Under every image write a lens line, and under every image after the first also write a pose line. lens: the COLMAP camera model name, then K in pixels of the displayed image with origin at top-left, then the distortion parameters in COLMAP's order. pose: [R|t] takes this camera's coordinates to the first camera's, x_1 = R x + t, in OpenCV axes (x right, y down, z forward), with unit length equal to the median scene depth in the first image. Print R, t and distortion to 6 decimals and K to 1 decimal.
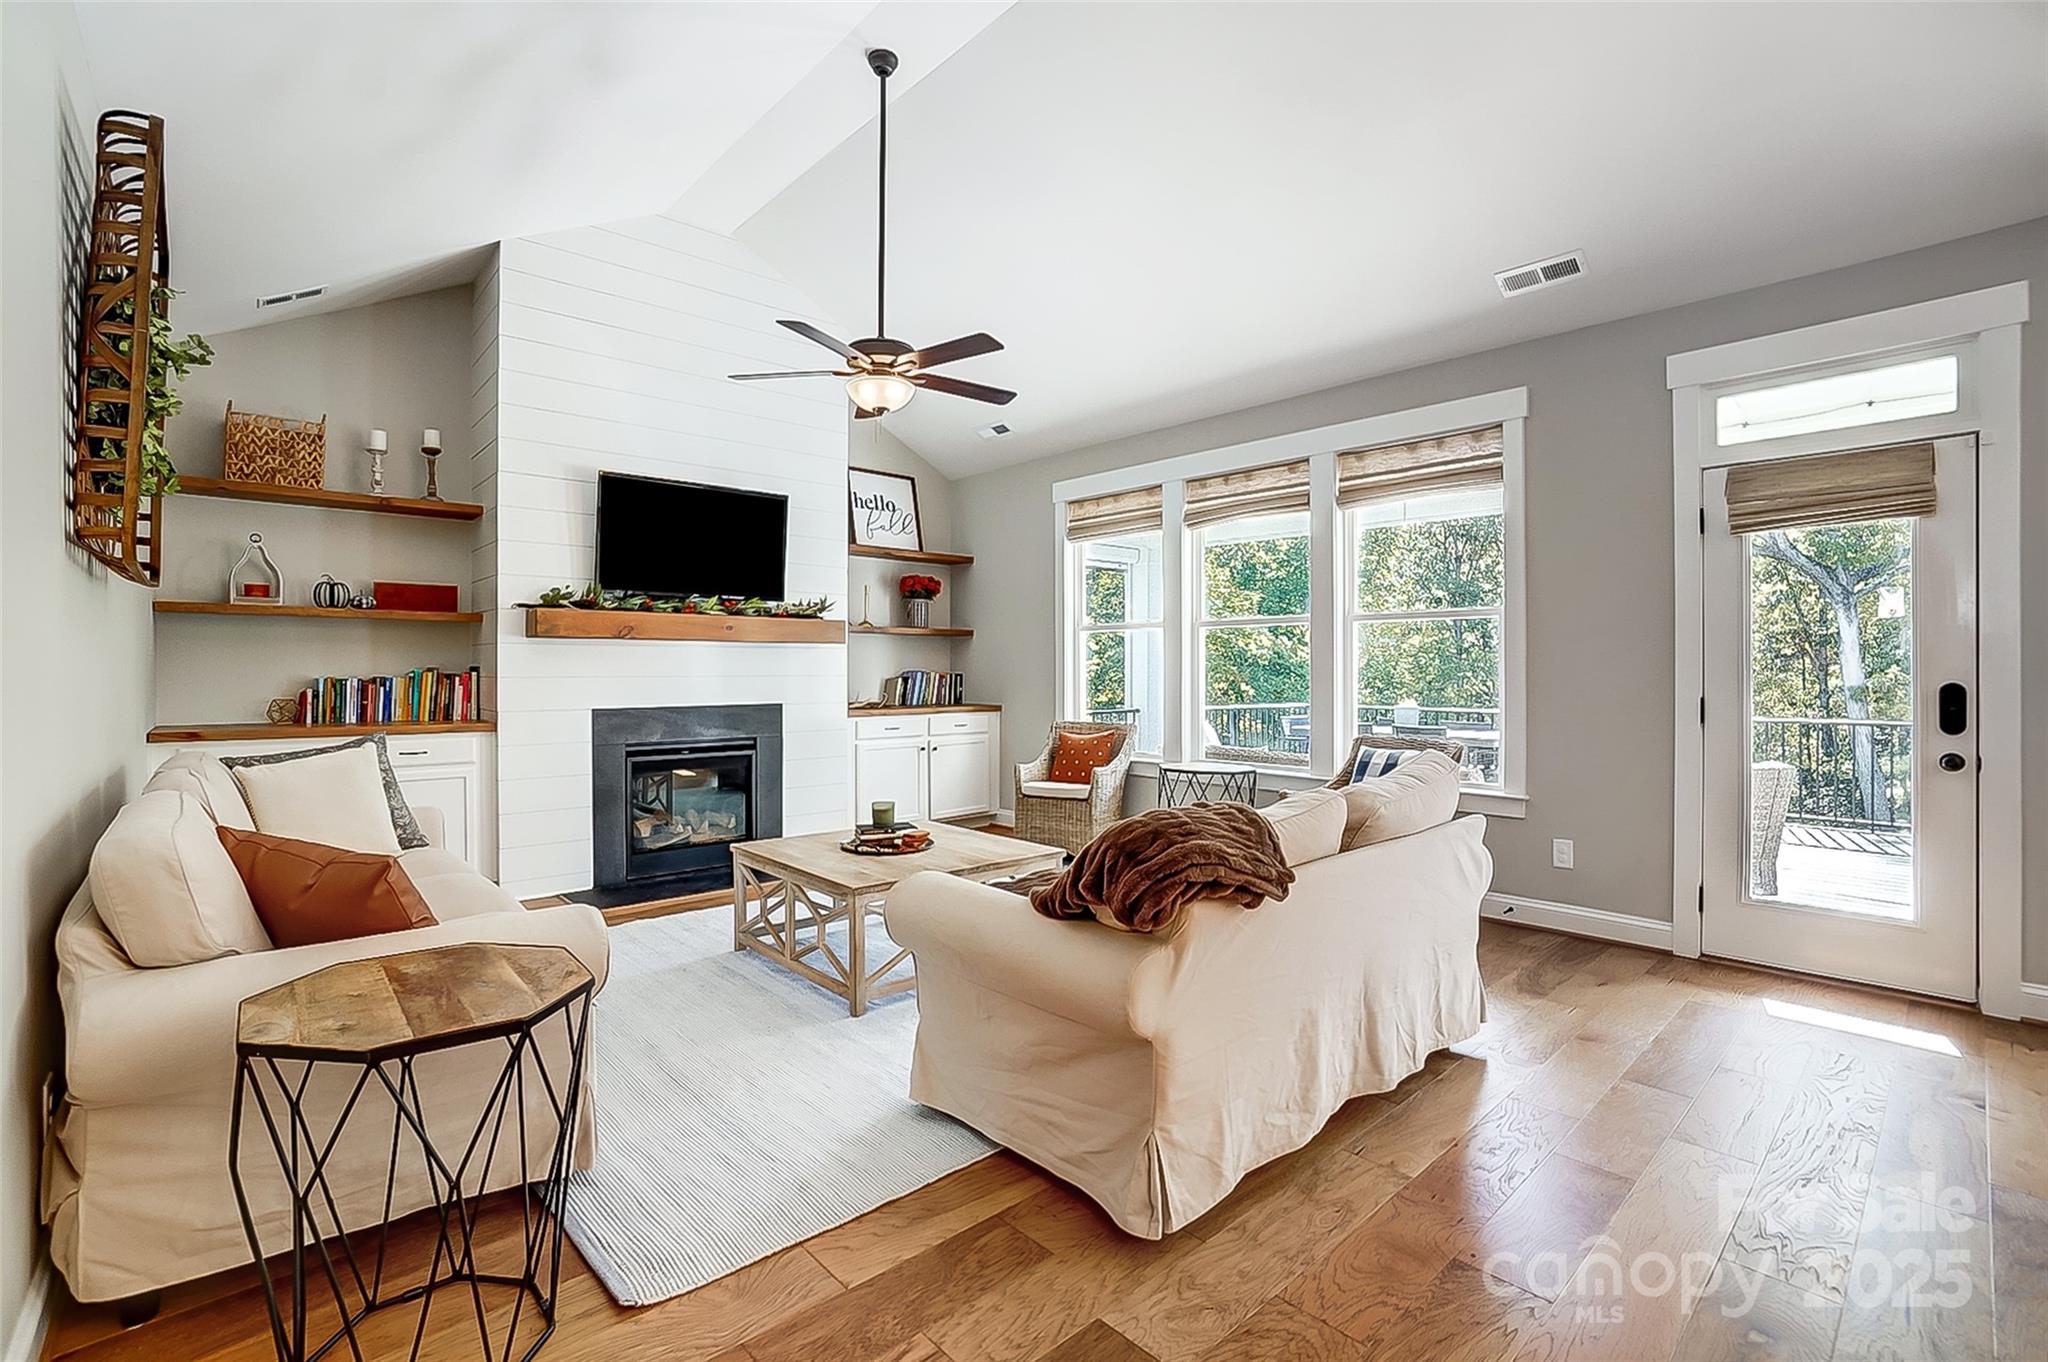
lens RADIAL K [[922.2, 0, 1022.3], [0, 922.2, 676.8], [0, 0, 1]] dist [-0.058702, 0.022033]
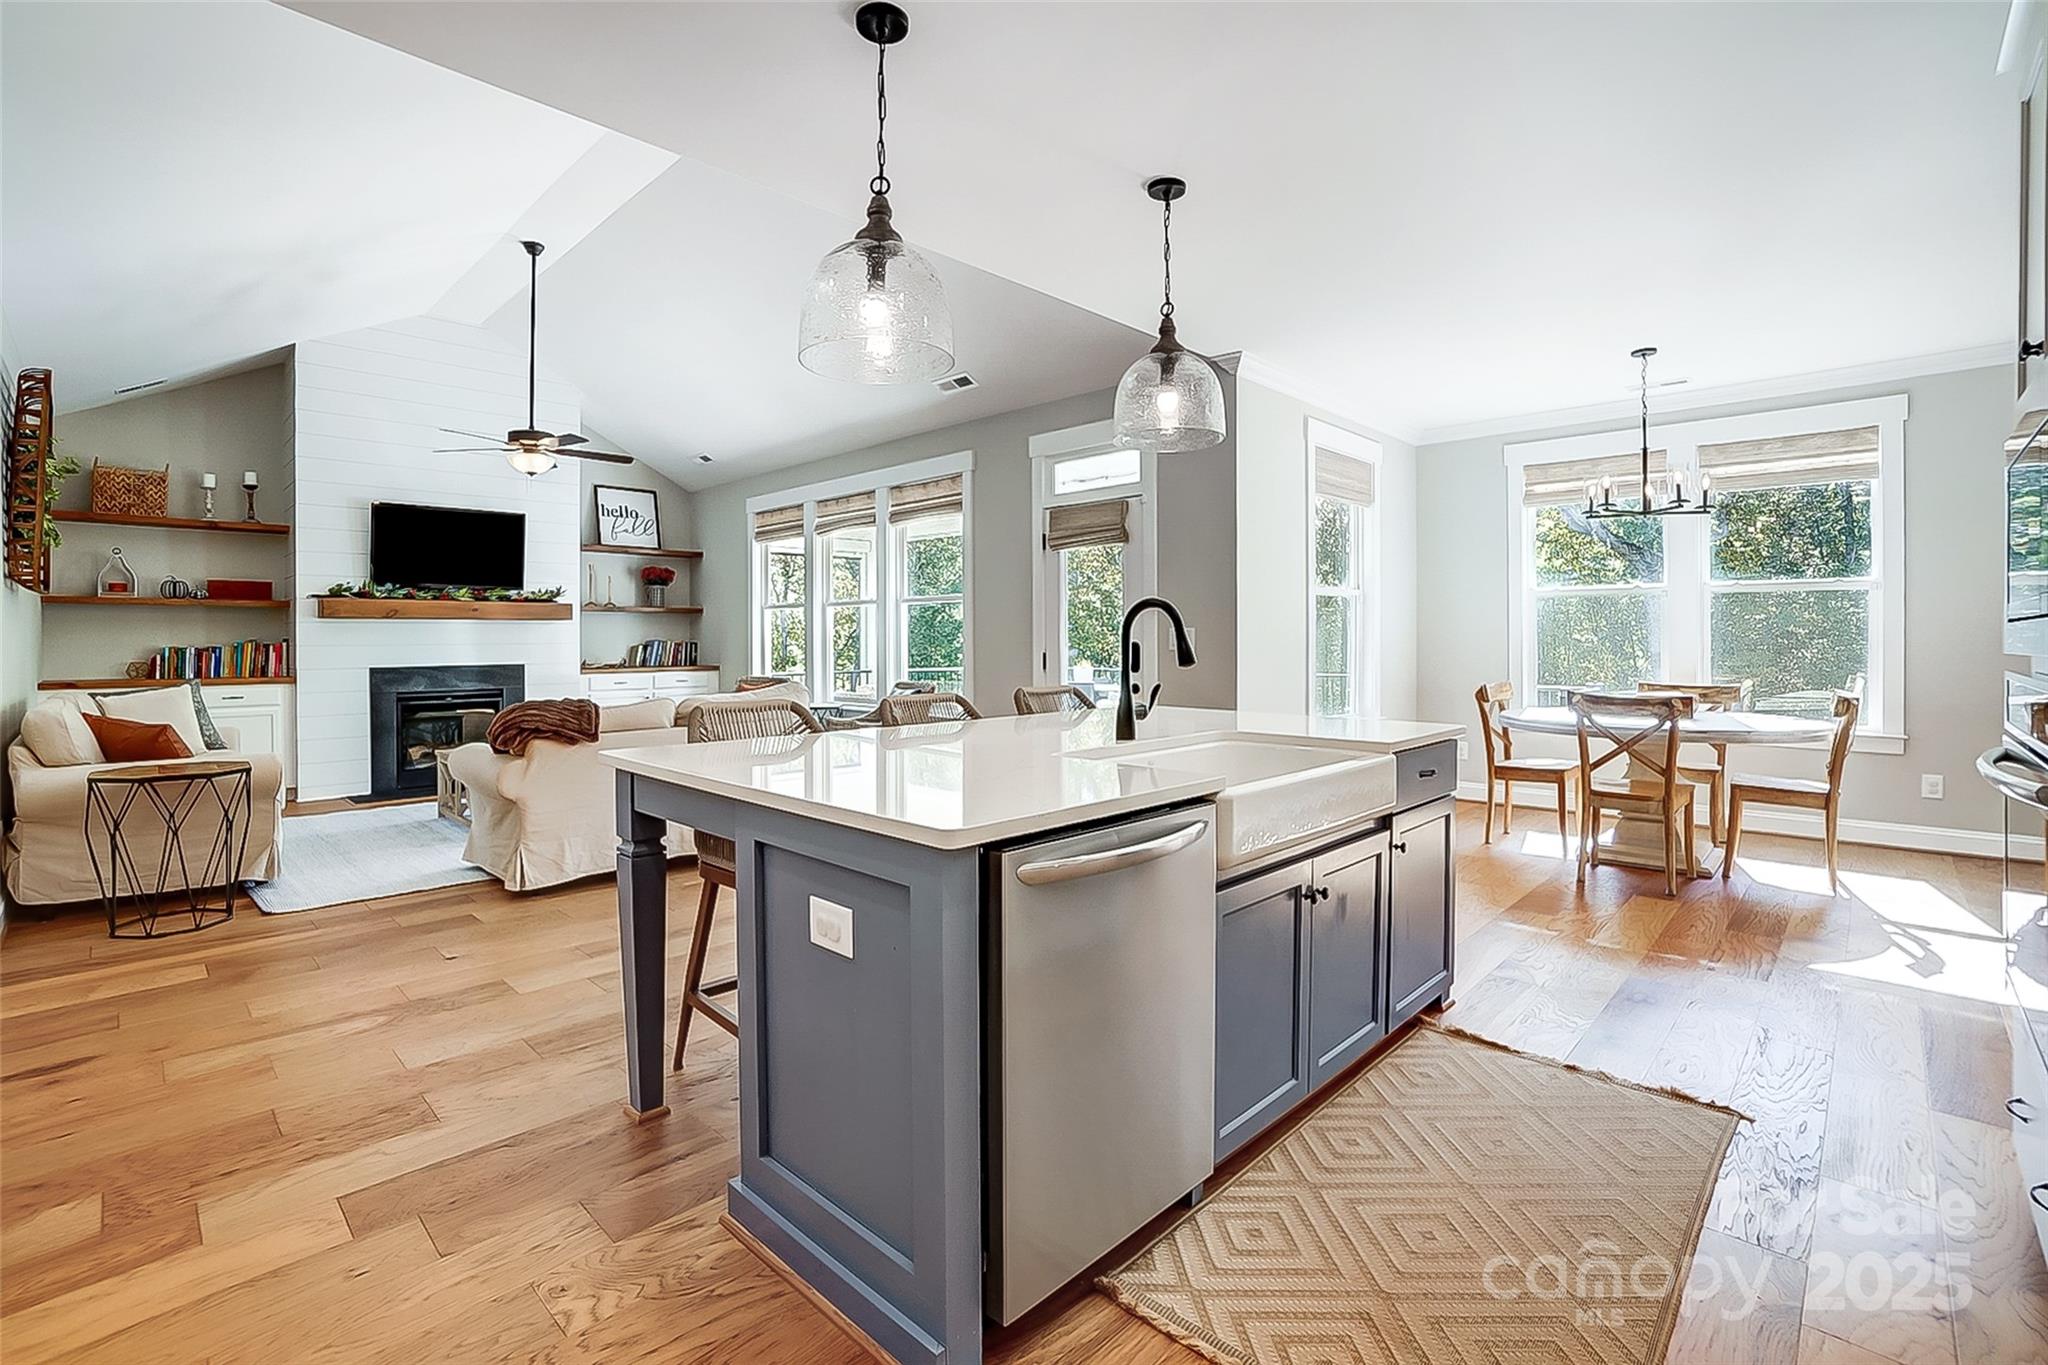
lens RADIAL K [[941.7, 0, 1019.7], [0, 941.7, 647.9], [0, 0, 1]] dist [-0.055253, 0.024338]
pose [[0.998478, -0.006975, 0.054713, 0.473140], [0.006900, 0.999975, 0.001549, 0.009169], [-0.054722, -0.001169, 0.998501, -0.506308]]
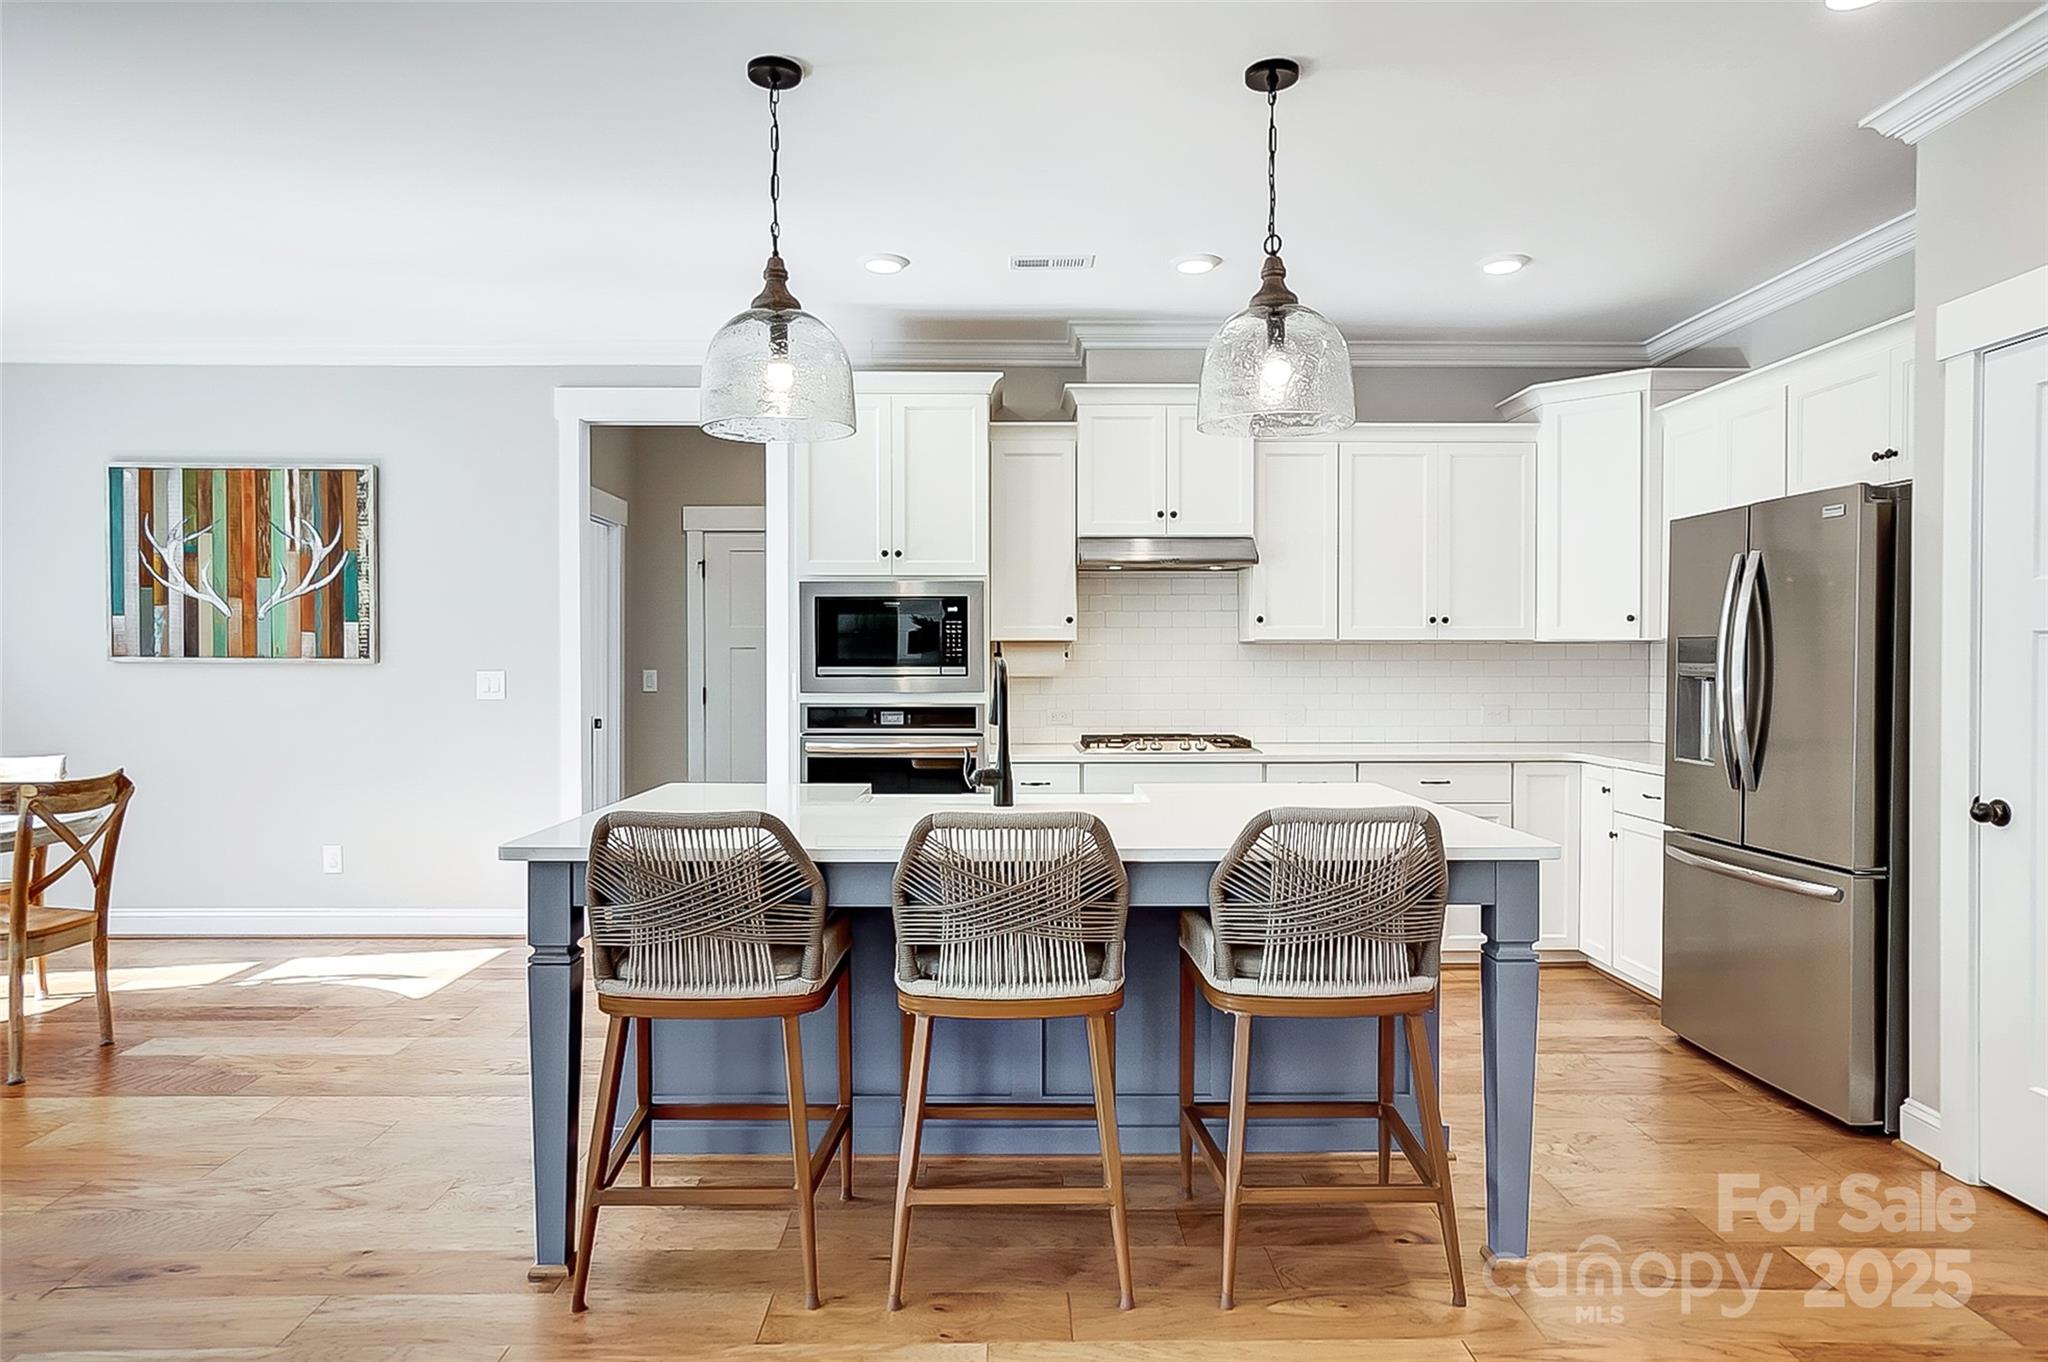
lens RADIAL K [[1221.9, 0, 1017.1], [0, 1221.9, 677.3], [0, 0, 1]] dist [-0.002845, 0.000321]
pose [[-0.746250, -0.012218, 0.665554, 0.109518], [0.005909, 0.999671, 0.024977, -0.022345], [-0.665639, 0.022572, -0.745932, 0.525733]]
